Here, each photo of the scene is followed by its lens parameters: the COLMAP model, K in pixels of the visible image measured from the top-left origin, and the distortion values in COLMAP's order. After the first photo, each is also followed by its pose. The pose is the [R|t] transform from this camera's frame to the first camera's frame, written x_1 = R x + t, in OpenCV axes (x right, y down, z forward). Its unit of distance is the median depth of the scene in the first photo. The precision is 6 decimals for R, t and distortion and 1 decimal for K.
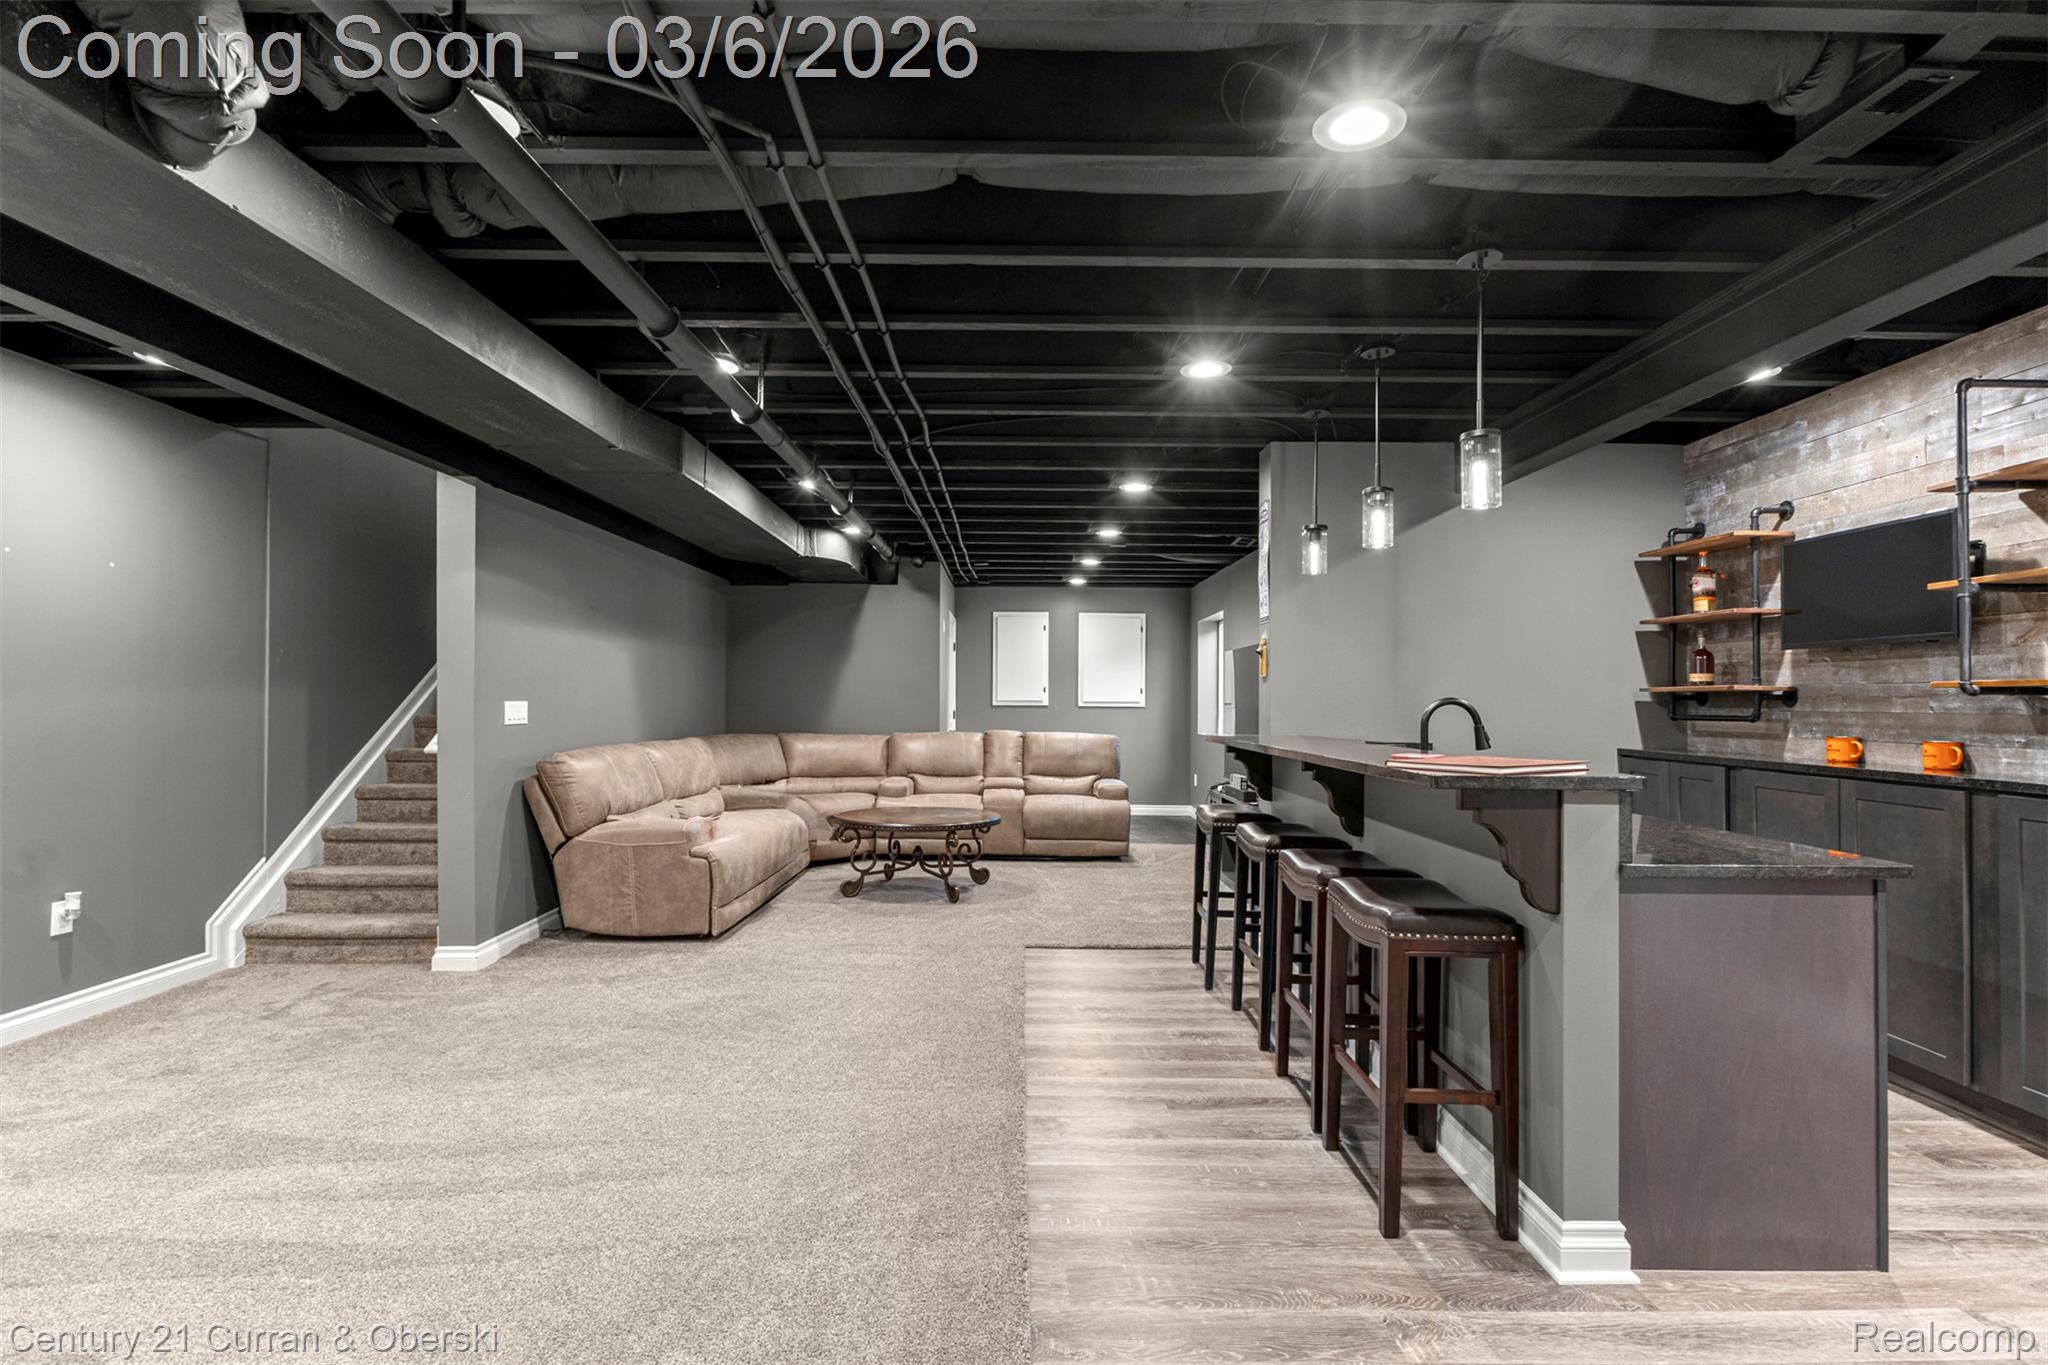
lens RADIAL K [[954.6, 0, 1019.1], [0, 954.6, 683.2], [0, 0, 1]] dist [-0.000072, -0.001174]
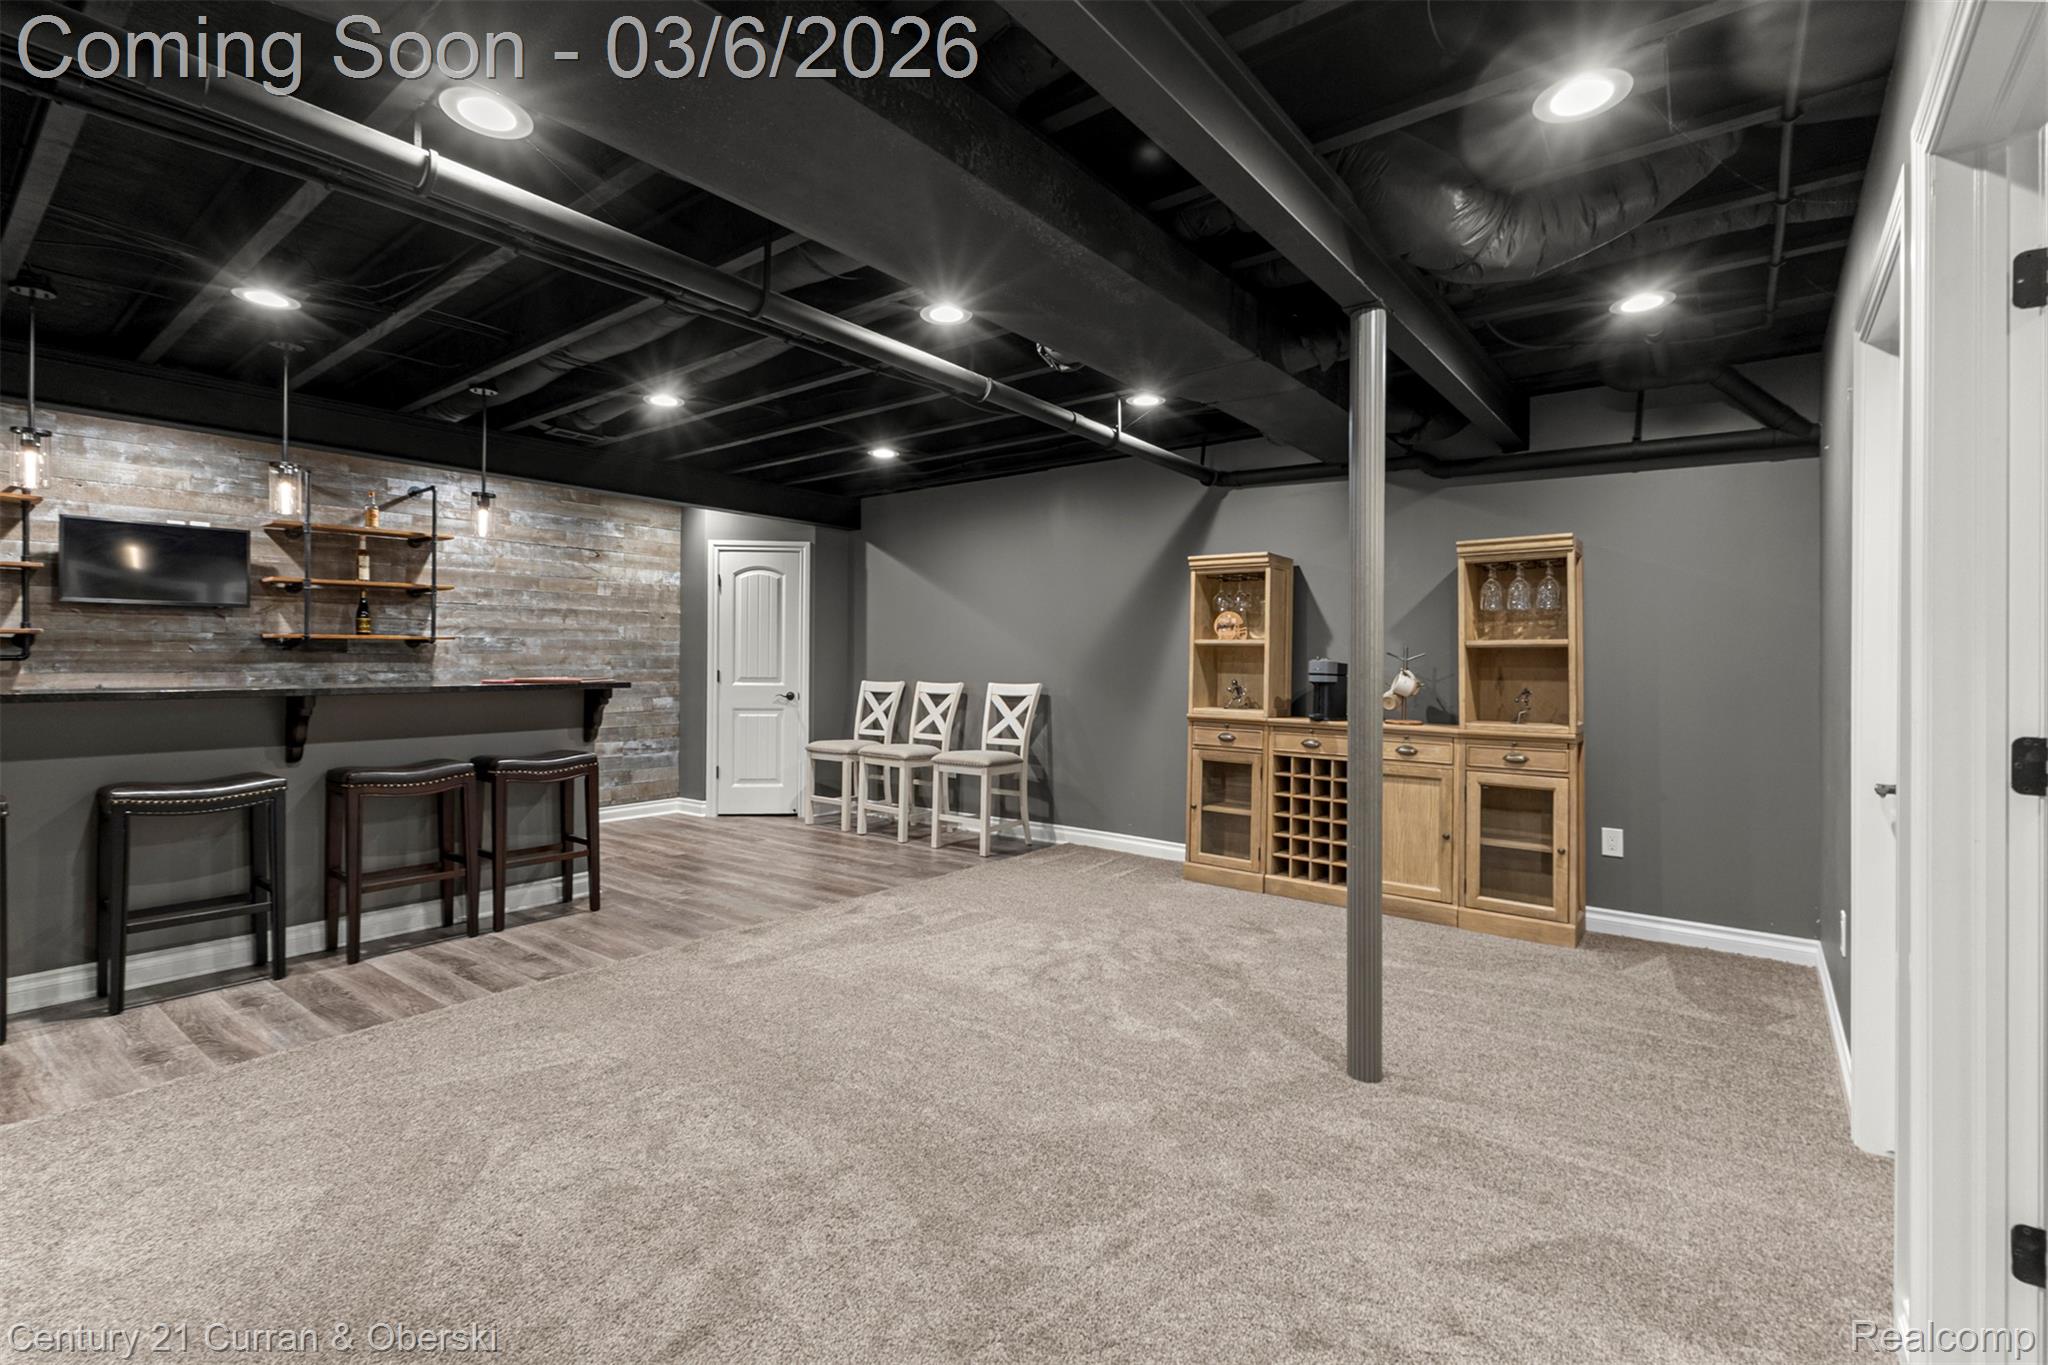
lens RADIAL K [[897.5, 0, 1029.5], [0, 897.5, 654.7], [0, 0, 1]] dist [-0.003444, -0.000621]
pose [[-0.789511, -0.008287, 0.613681, -0.800355], [-0.021861, 0.999654, -0.014626, 0.021084], [-0.613347, -0.024963, -0.789419, 1.035456]]
